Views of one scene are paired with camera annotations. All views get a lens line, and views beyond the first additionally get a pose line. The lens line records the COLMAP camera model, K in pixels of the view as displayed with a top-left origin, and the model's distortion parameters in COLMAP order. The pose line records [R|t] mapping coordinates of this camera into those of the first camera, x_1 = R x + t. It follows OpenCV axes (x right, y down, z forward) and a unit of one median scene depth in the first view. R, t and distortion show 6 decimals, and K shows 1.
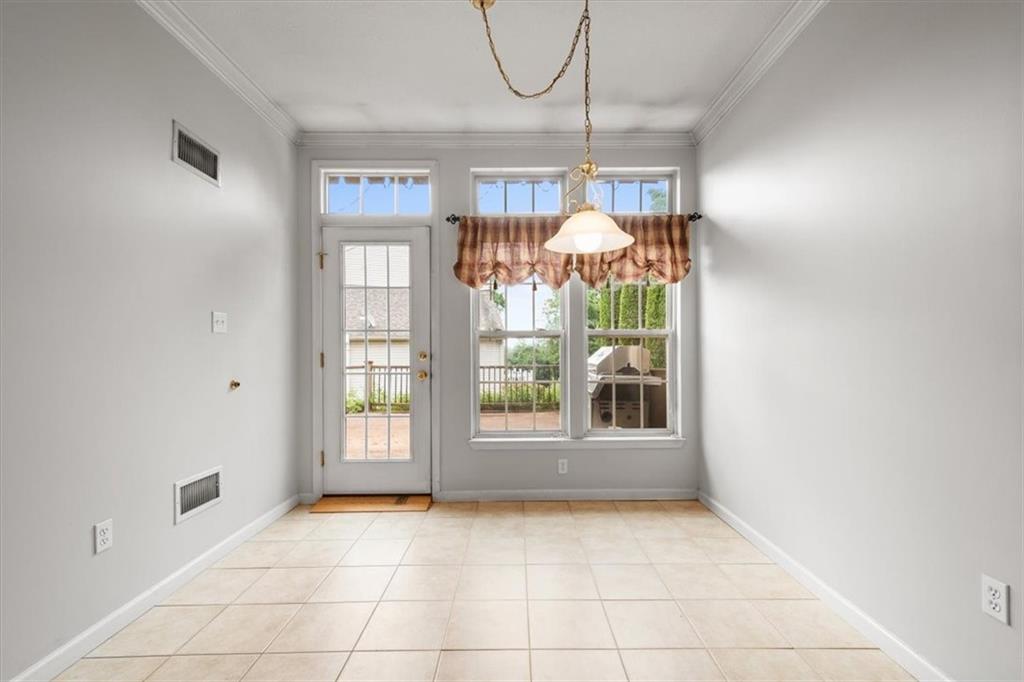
lens RADIAL K [[443.9, 0, 510.5], [0, 443.9, 347.9], [0, 0, 1]] dist [0.018633, -0.006067]
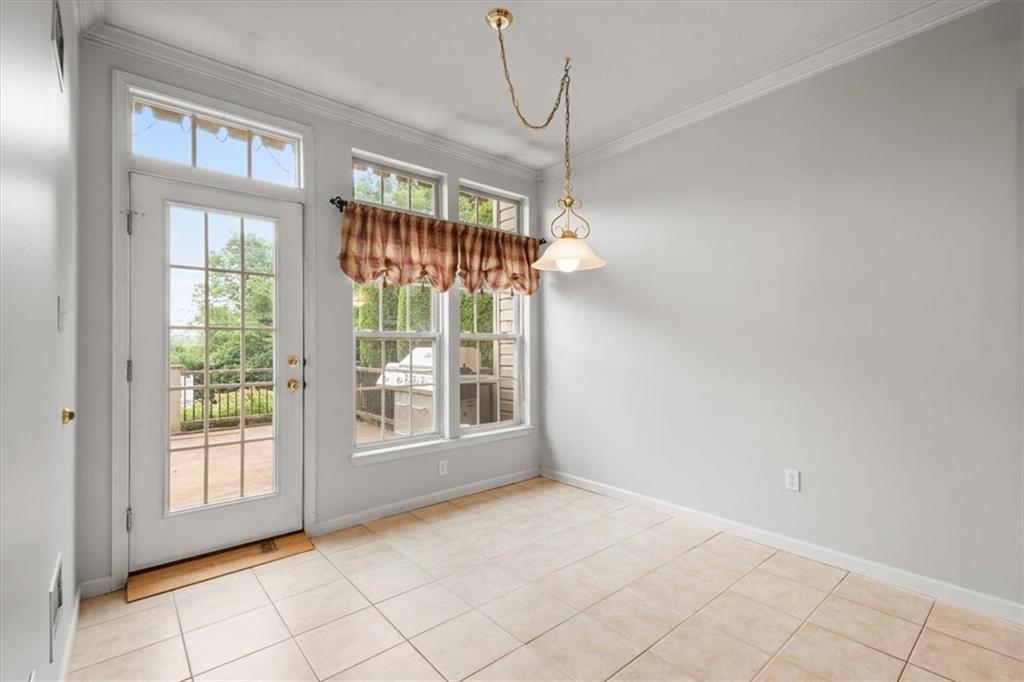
lens RADIAL K [[458.2, 0, 518.7], [0, 458.2, 342.1], [0, 0, 1]] dist [0.007572, -0.000294]
pose [[0.758239, 0.005541, 0.651954, -0.442371], [-0.000324, 0.999967, -0.008122, -0.011302], [-0.651977, 0.005947, 0.758215, 0.097833]]
